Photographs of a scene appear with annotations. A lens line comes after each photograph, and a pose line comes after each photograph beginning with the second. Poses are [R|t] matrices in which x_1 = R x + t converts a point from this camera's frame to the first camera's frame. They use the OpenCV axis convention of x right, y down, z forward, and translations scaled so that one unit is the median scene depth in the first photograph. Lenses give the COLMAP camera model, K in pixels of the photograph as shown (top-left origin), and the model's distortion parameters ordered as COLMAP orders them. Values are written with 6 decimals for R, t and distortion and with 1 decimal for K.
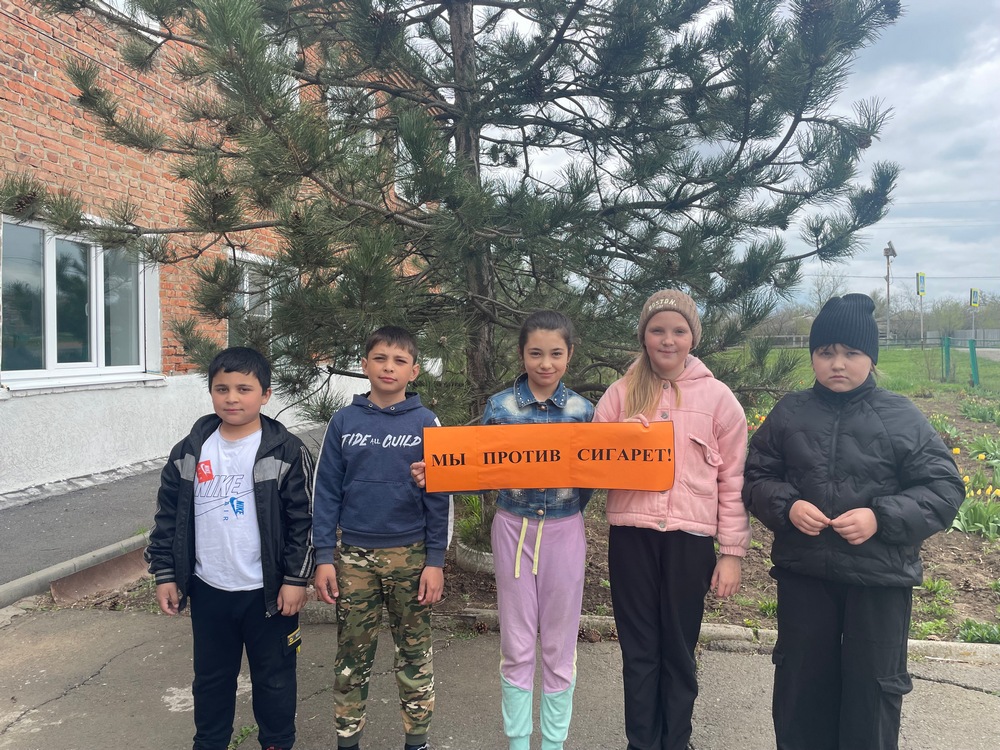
lens RADIAL K [[756.8, 0, 500.0], [0, 756.8, 375.0], [0, 0, 1]] dist [0.063816, -0.093764]
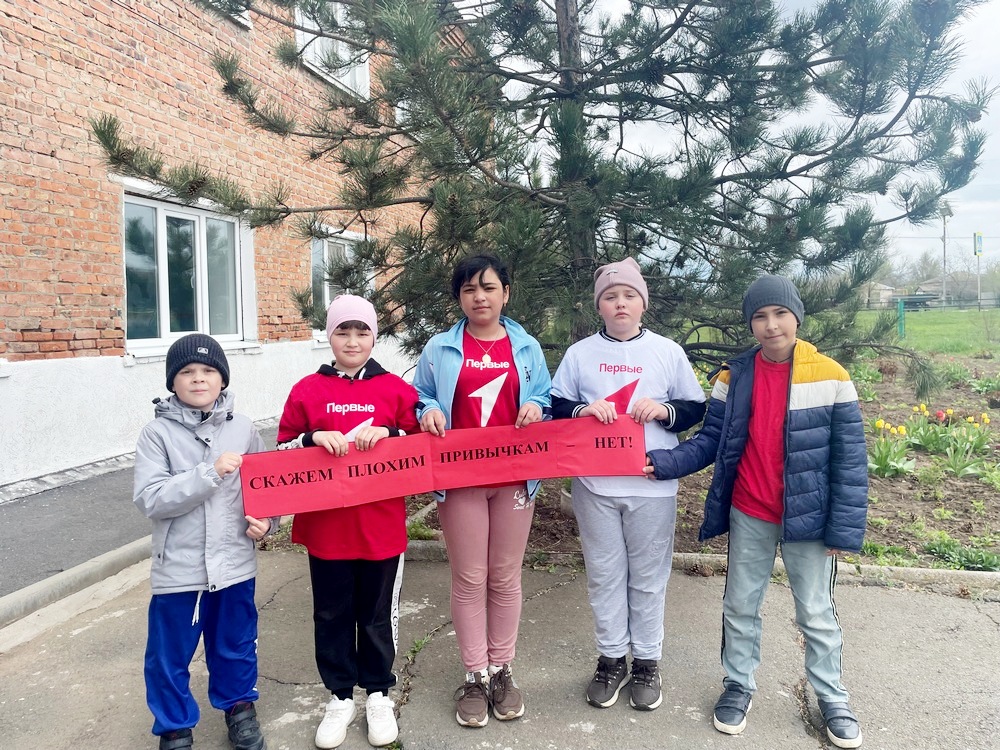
lens RADIAL K [[756.4, 0, 504.5], [0, 756.4, 365.4], [0, 0, 1]] dist [0.075021, -0.105419]
pose [[0.998982, -0.010360, -0.043912, -0.093891], [0.011633, 0.999517, 0.028831, 0.008251], [0.043592, -0.029313, 0.998619, -0.084596]]
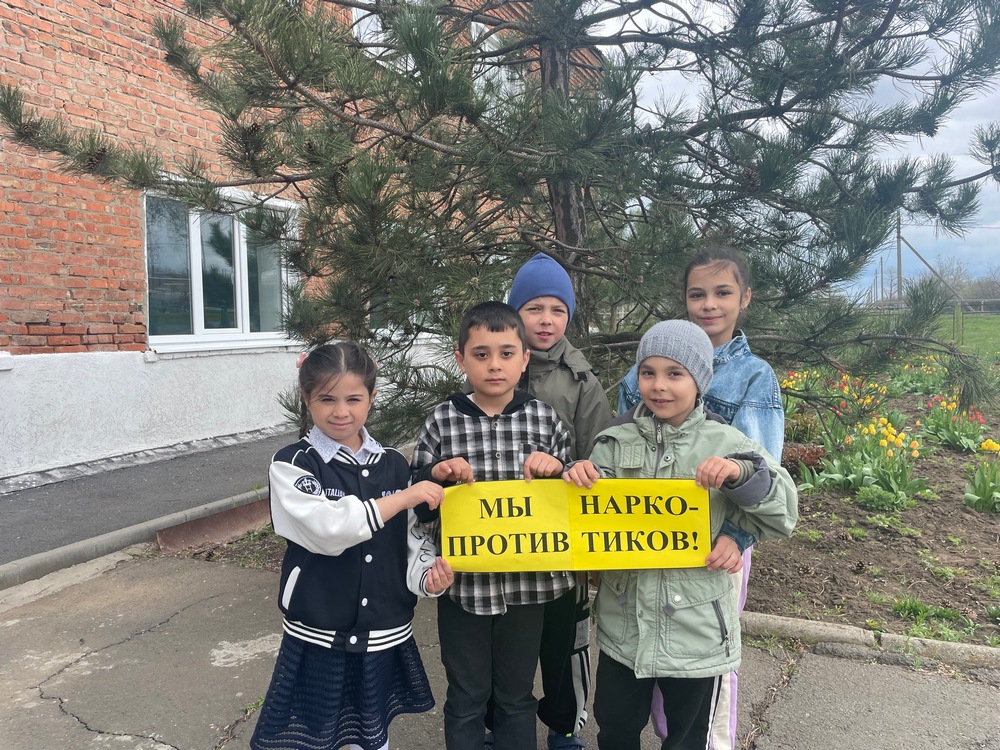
lens RADIAL K [[754.8, 0, 495.2], [0, 754.8, 382.6], [0, 0, 1]] dist [0.065460, -0.090923]
pose [[0.971232, 0.006217, -0.238053, 0.103119], [0.004293, 0.999040, 0.043604, 0.022866], [0.238095, -0.043371, 0.970273, 0.098550]]
